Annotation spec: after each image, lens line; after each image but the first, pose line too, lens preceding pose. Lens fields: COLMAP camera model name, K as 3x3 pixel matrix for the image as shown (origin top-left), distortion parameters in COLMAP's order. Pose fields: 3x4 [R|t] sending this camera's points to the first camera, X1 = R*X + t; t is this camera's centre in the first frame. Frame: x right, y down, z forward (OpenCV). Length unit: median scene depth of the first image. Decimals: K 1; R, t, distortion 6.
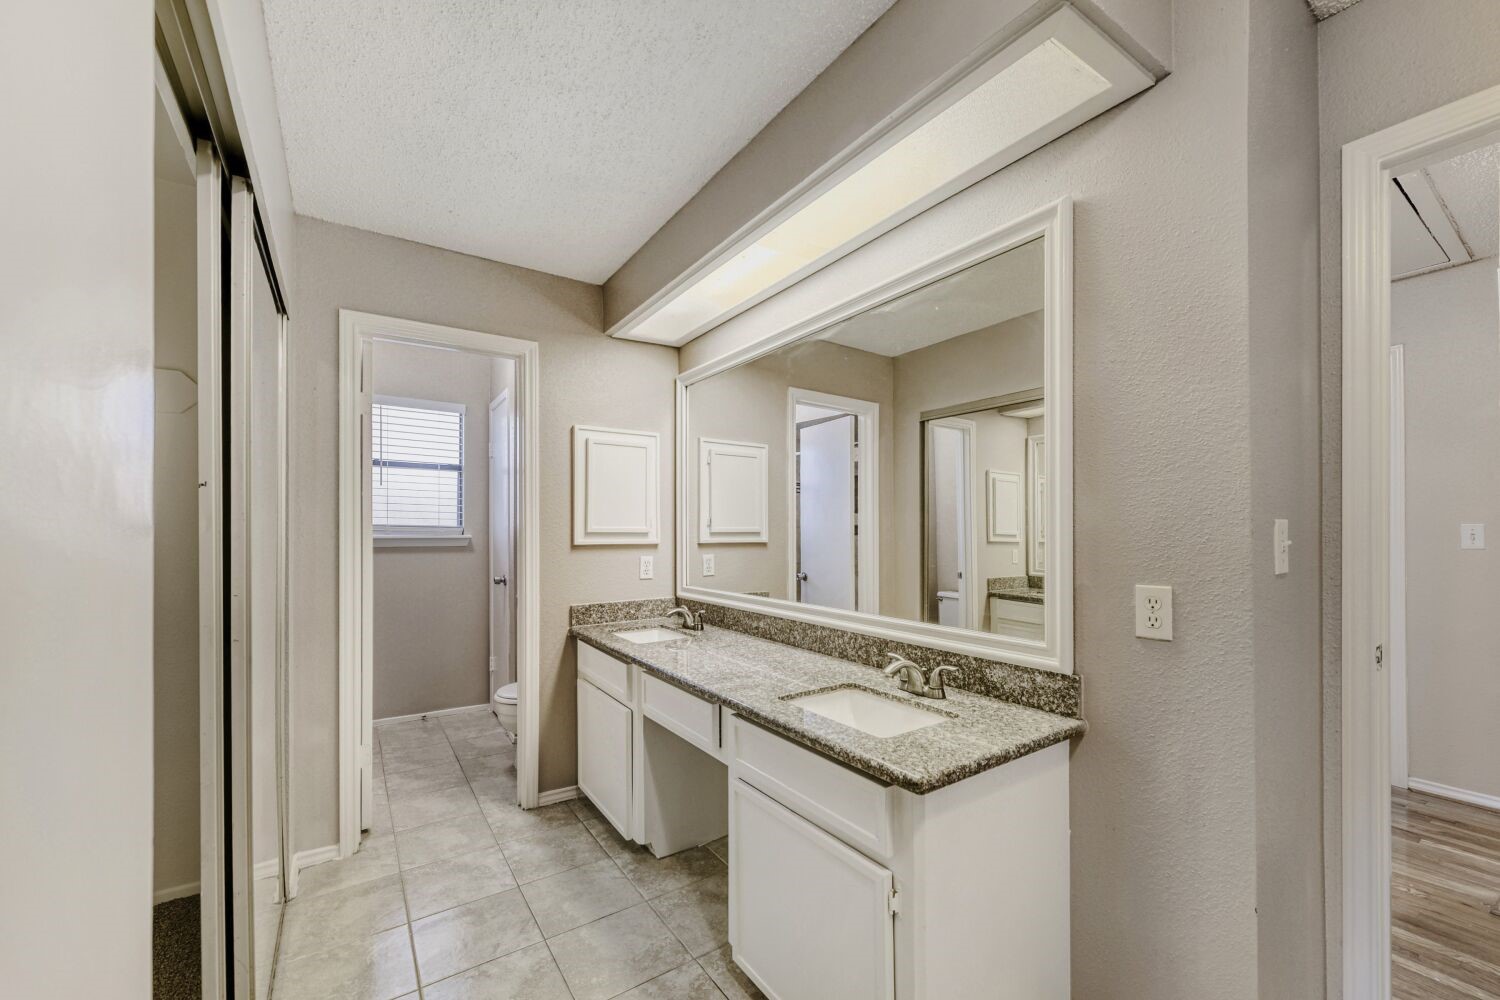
lens RADIAL K [[600.6, 0, 753.6], [0, 600.6, 527.6], [0, 0, 1]] dist [0.001278, 0.000104]
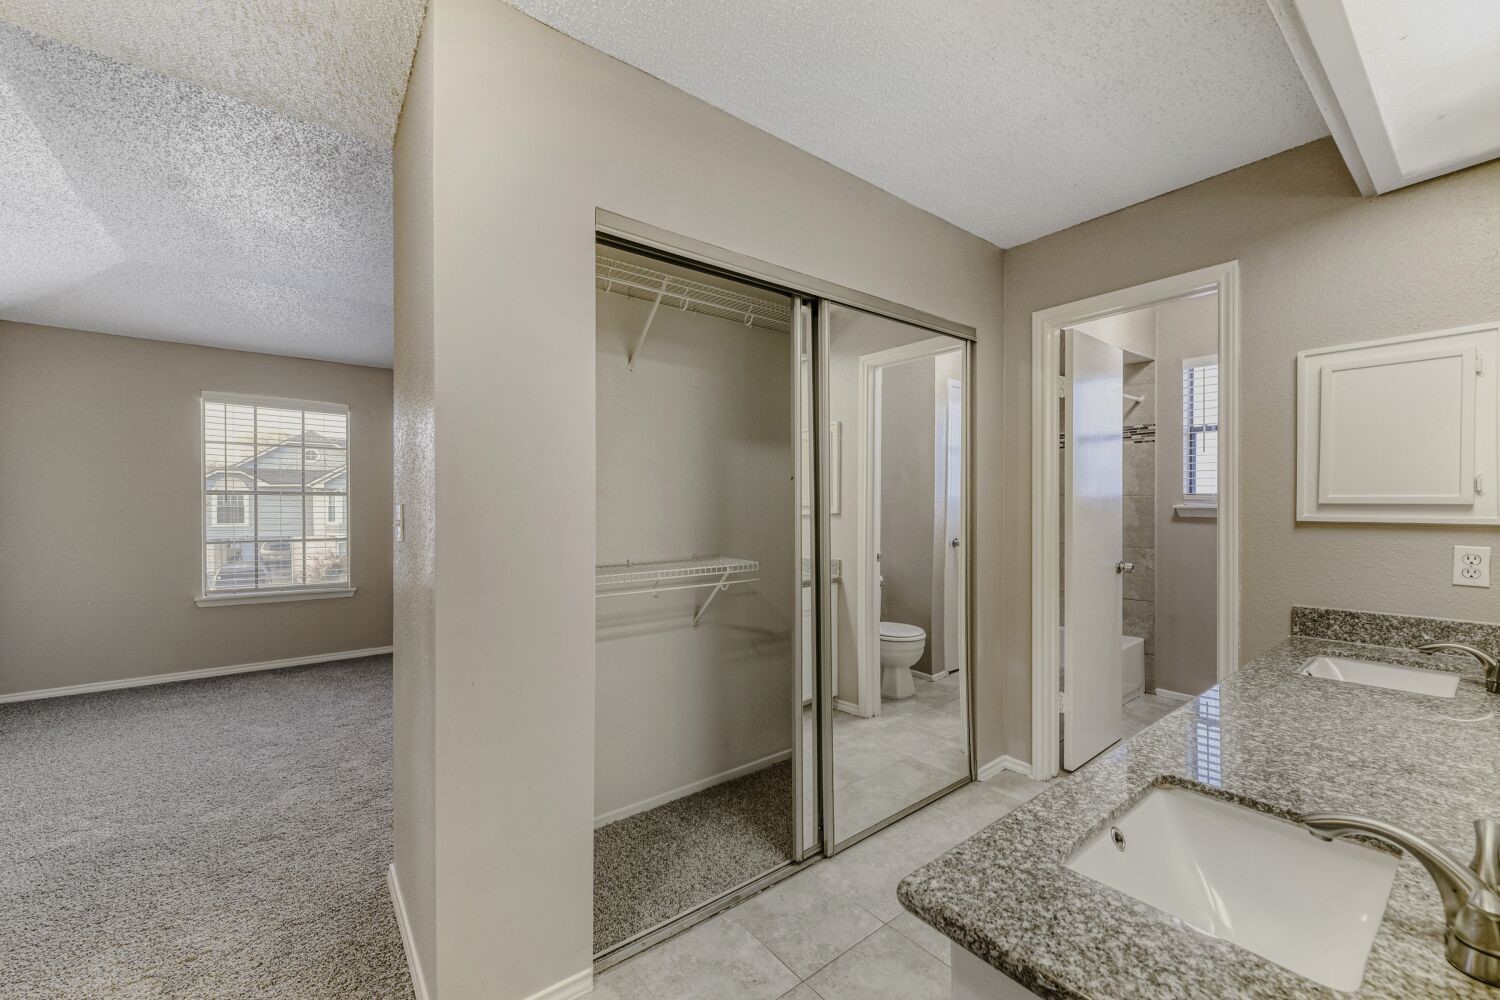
lens RADIAL K [[595.8, 0, 755.9], [0, 595.8, 508.6], [0, 0, 1]] dist [0.000255, -0.000050]
pose [[0.070579, 0.010813, -0.997448, 0.709939], [0.011657, 0.999864, 0.011664, -0.003881], [0.997438, -0.012450, 0.070443, 0.613900]]
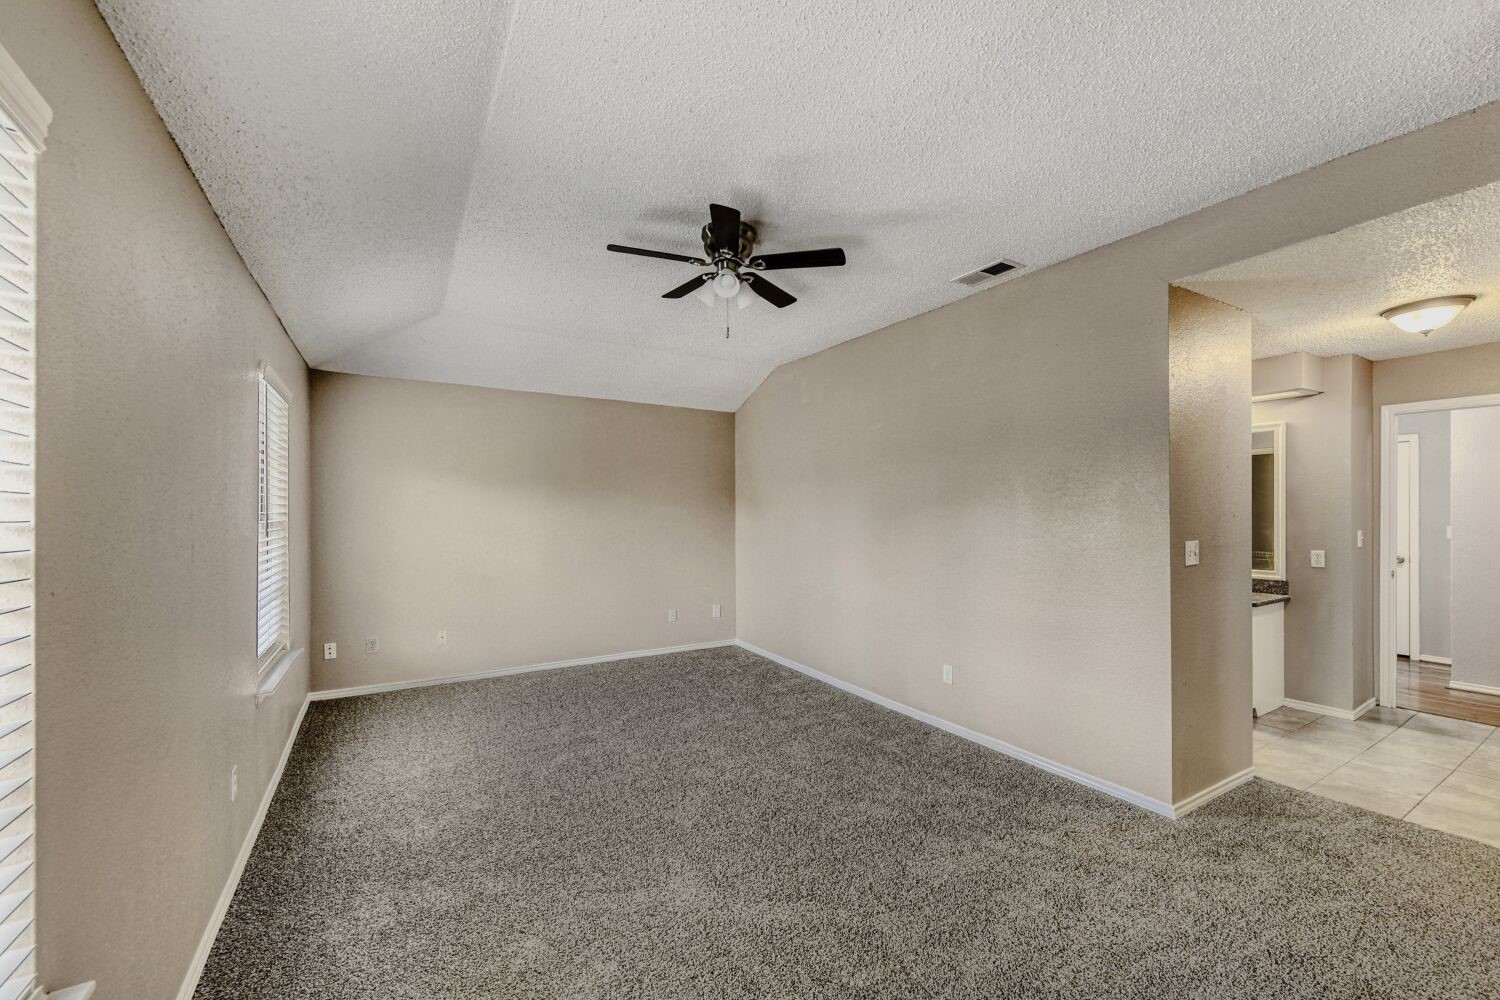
lens RADIAL K [[595.8, 0, 755.9], [0, 595.8, 508.6], [0, 0, 1]] dist [0.000255, -0.000050]
pose [[0.998667, 0.002558, -0.051559, -1.317199], [-0.002231, 0.999977, 0.006397, -0.086443], [0.051574, -0.006274, 0.998649, -1.416749]]
